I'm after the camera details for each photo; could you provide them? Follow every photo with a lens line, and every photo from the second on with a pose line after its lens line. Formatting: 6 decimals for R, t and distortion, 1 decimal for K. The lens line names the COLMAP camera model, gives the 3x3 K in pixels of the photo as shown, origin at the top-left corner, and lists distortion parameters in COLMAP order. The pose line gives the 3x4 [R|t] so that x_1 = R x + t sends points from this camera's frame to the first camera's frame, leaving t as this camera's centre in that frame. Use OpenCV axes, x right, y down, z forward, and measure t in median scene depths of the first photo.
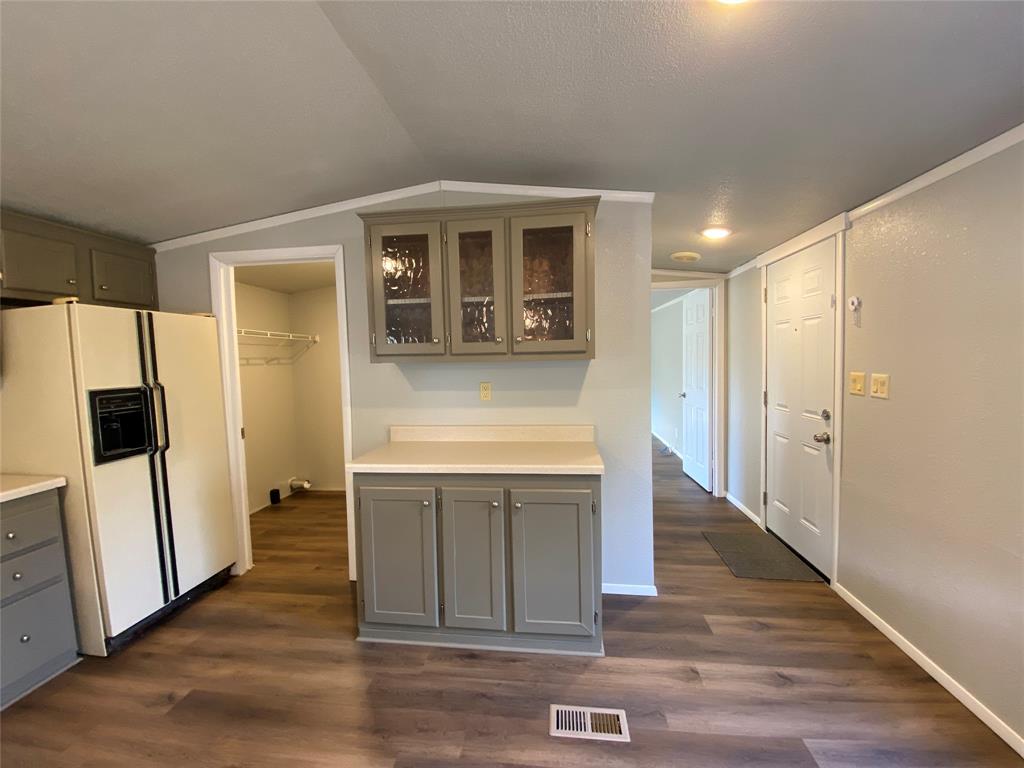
lens RADIAL K [[413.5, 0, 509.2], [0, 413.5, 383.1], [0, 0, 1]] dist [0.018701, -0.019457]
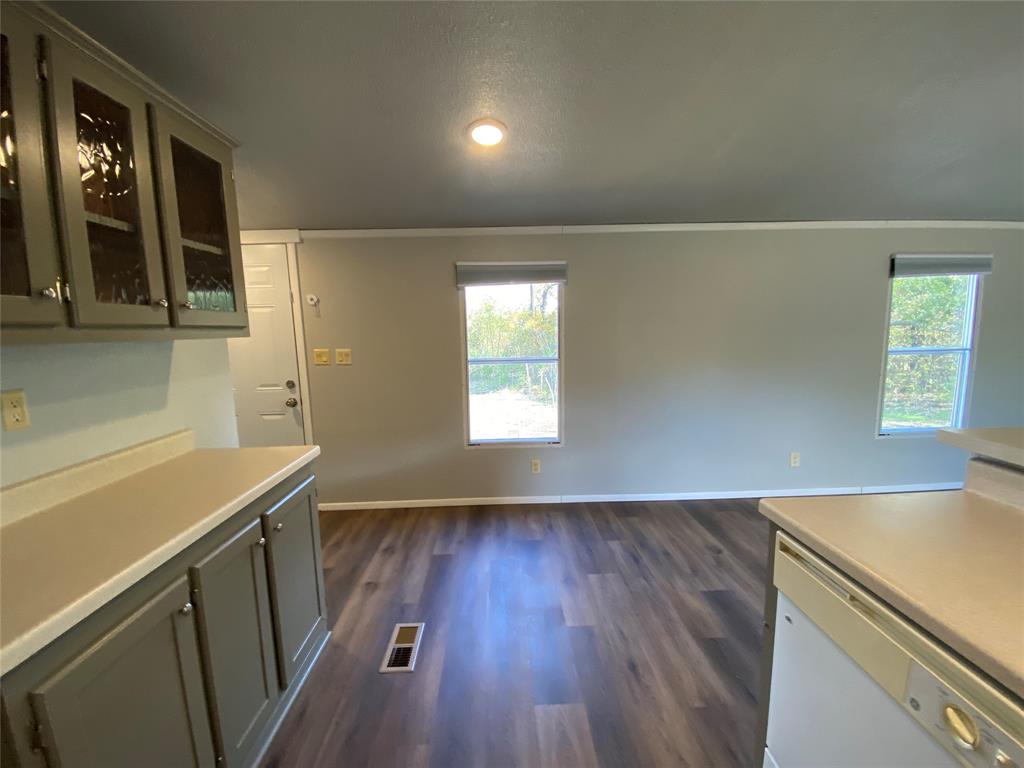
lens RADIAL K [[442.8, 0, 490.7], [0, 442.8, 386.8], [0, 0, 1]] dist [0.034447, -0.025367]
pose [[-0.137177, -0.097069, 0.985779, -0.751403], [0.084308, 0.990432, 0.109259, -0.016105], [-0.986952, 0.098097, -0.127681, 0.628449]]
